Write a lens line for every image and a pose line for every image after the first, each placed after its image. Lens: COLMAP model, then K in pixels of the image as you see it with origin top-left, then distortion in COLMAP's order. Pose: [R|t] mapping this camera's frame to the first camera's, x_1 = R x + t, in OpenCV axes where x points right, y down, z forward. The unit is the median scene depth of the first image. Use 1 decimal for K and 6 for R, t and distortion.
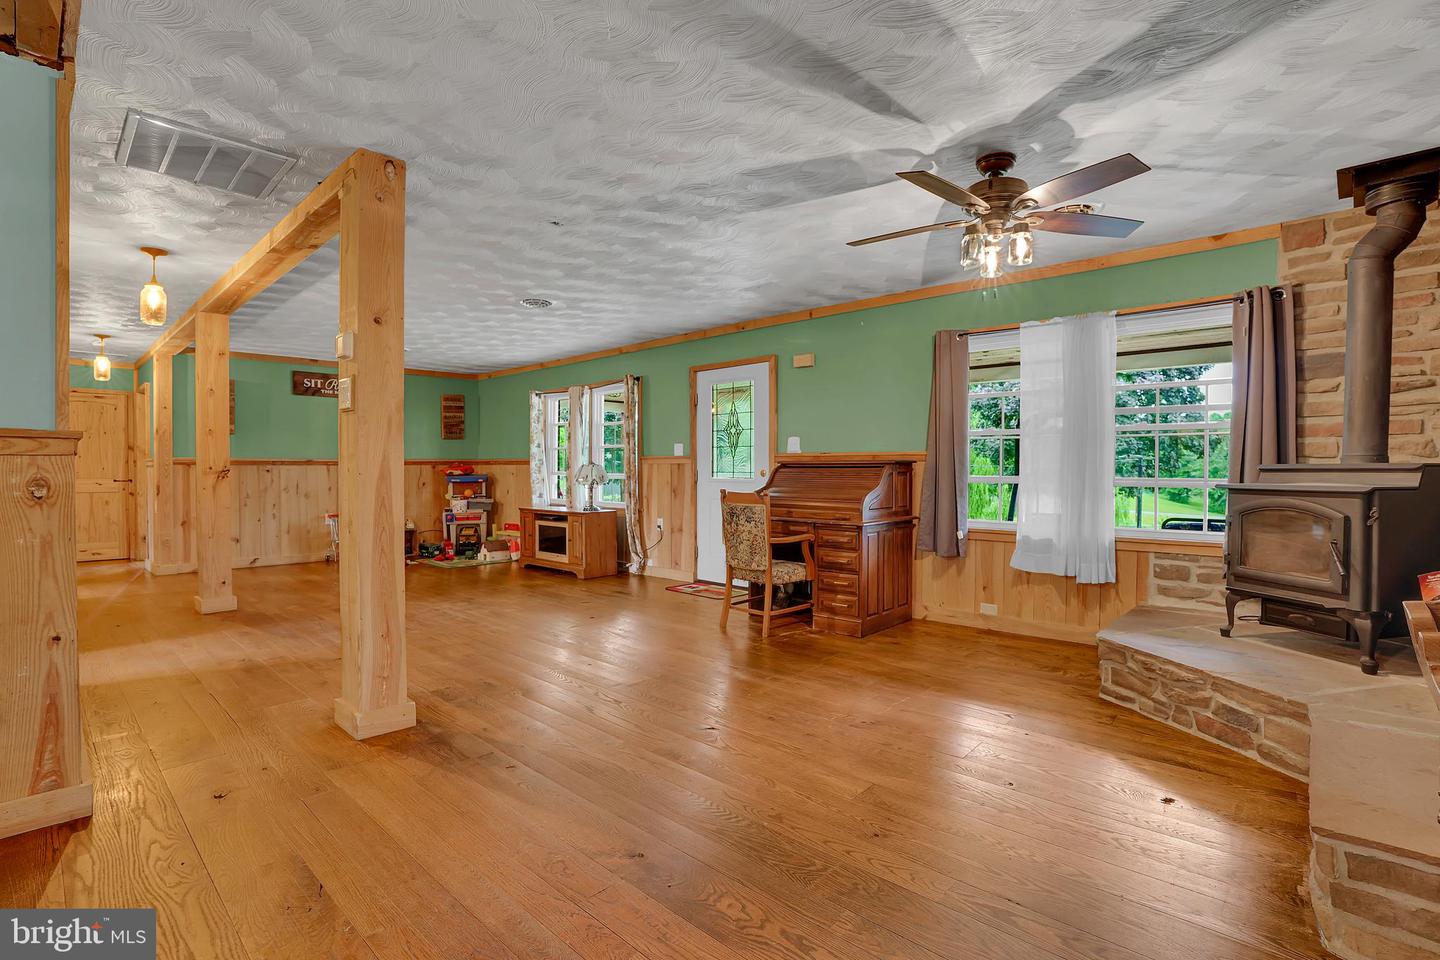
lens RADIAL K [[672.0, 0, 720.0], [0, 672.0, 480.0], [0, 0, 1]] dist [-0.060419, 0.023413]
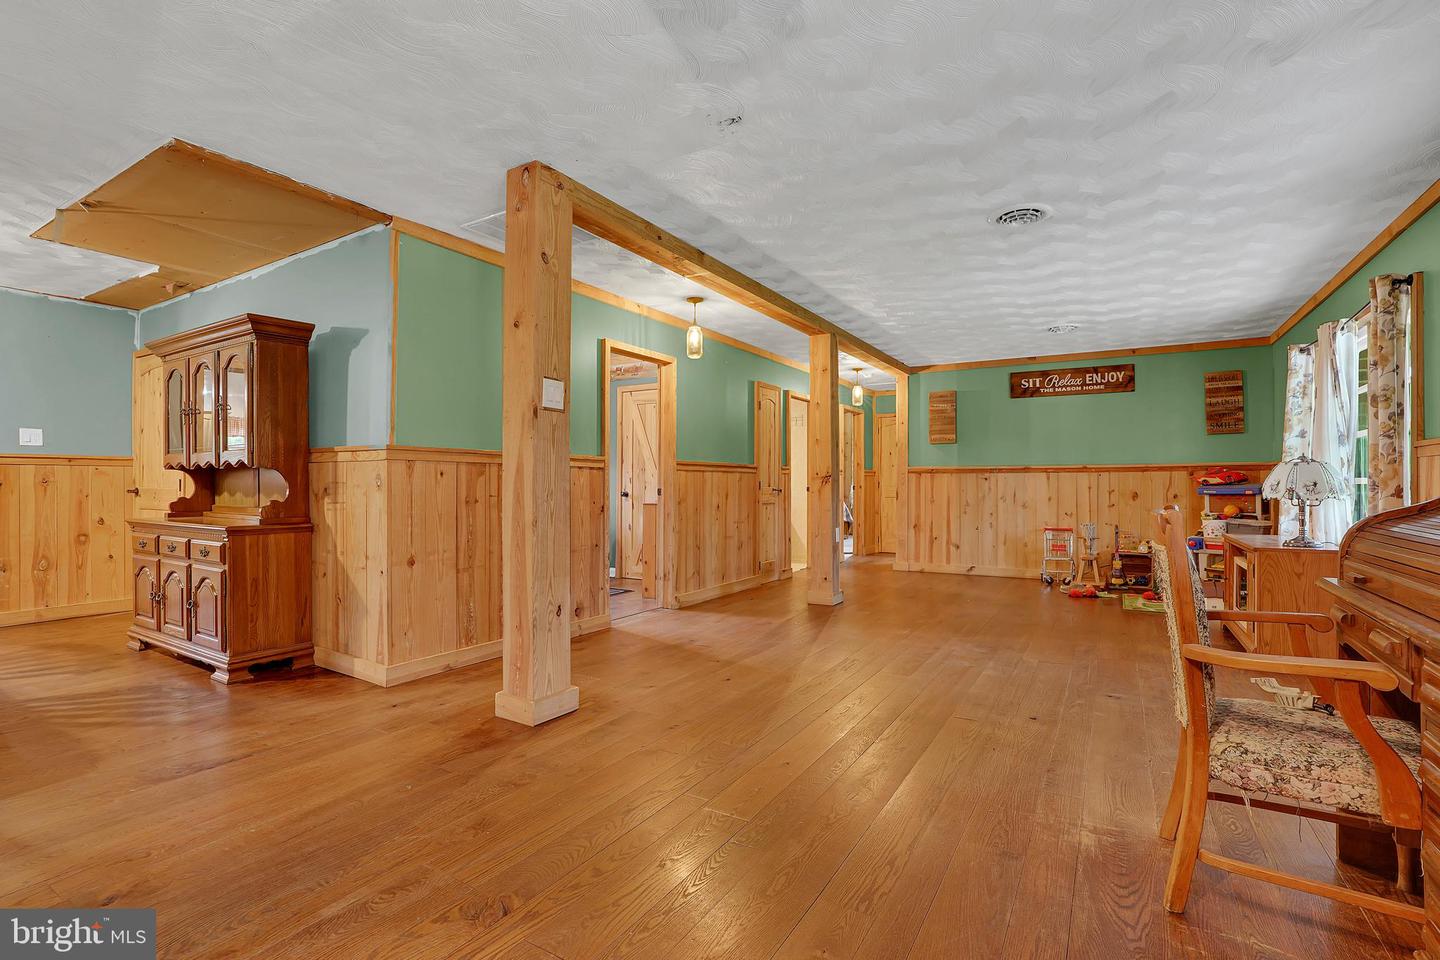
lens RADIAL K [[680.9, 0, 721.4], [0, 680.9, 496.8], [0, 0, 1]] dist [-0.070975, 0.025685]
pose [[0.204505, 0.017707, -0.978705, 0.220947], [-0.015868, 0.999765, 0.014773, 0.004383], [0.978737, 0.012509, 0.204738, 0.414657]]
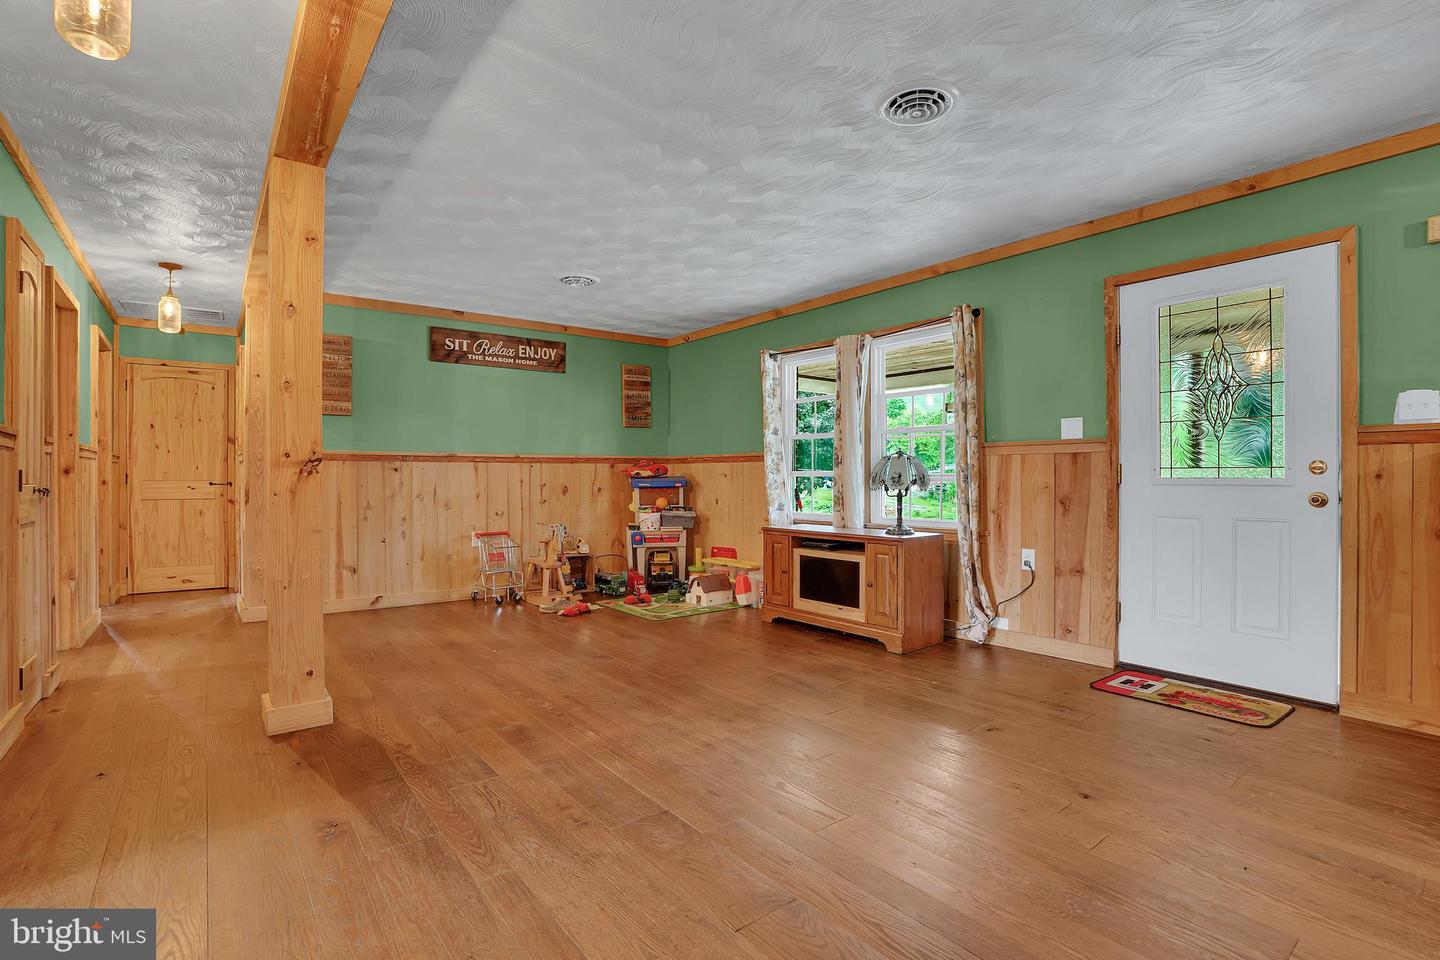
lens RADIAL K [[687.5, 0, 720.0], [0, 687.5, 480.0], [0, 0, 1]] dist [-0.068111, 0.028342]
pose [[0.986217, 0.000112, -0.165460, -0.237668], [-0.002302, 0.999912, -0.013044, 0.005718], [0.165444, 0.013246, 0.986130, 0.358293]]
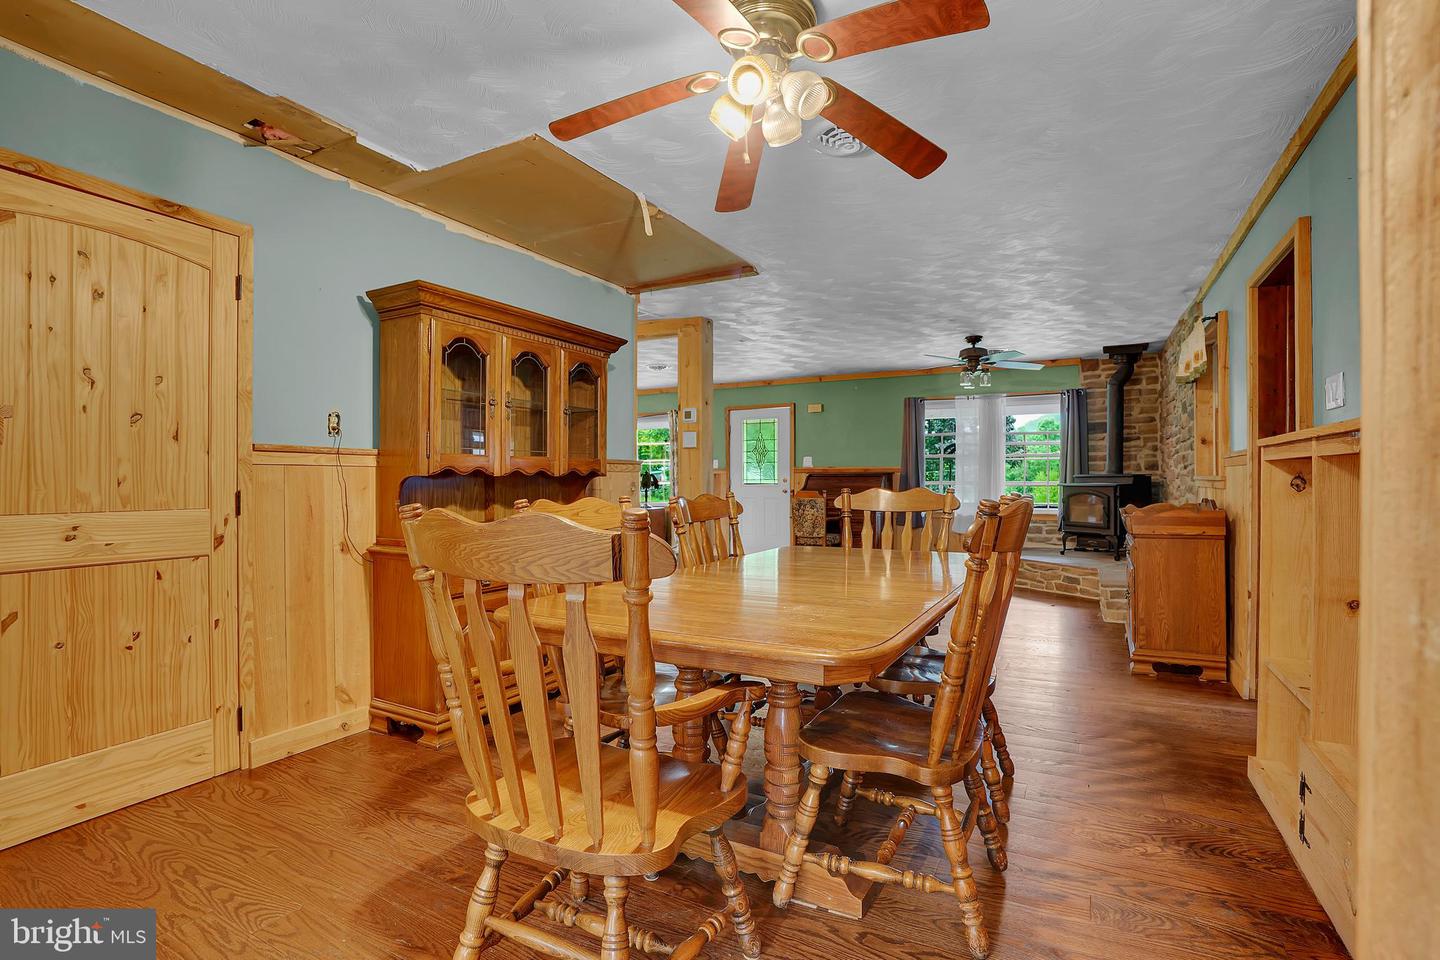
lens RADIAL K [[687.5, 0, 720.0], [0, 687.5, 480.0], [0, 0, 1]] dist [-0.068111, 0.028342]
pose [[0.969072, -0.002004, 0.246771, -0.376119], [0.005375, 0.999901, -0.012988, 0.007164], [-0.246720, 0.013913, 0.968987, -0.383989]]
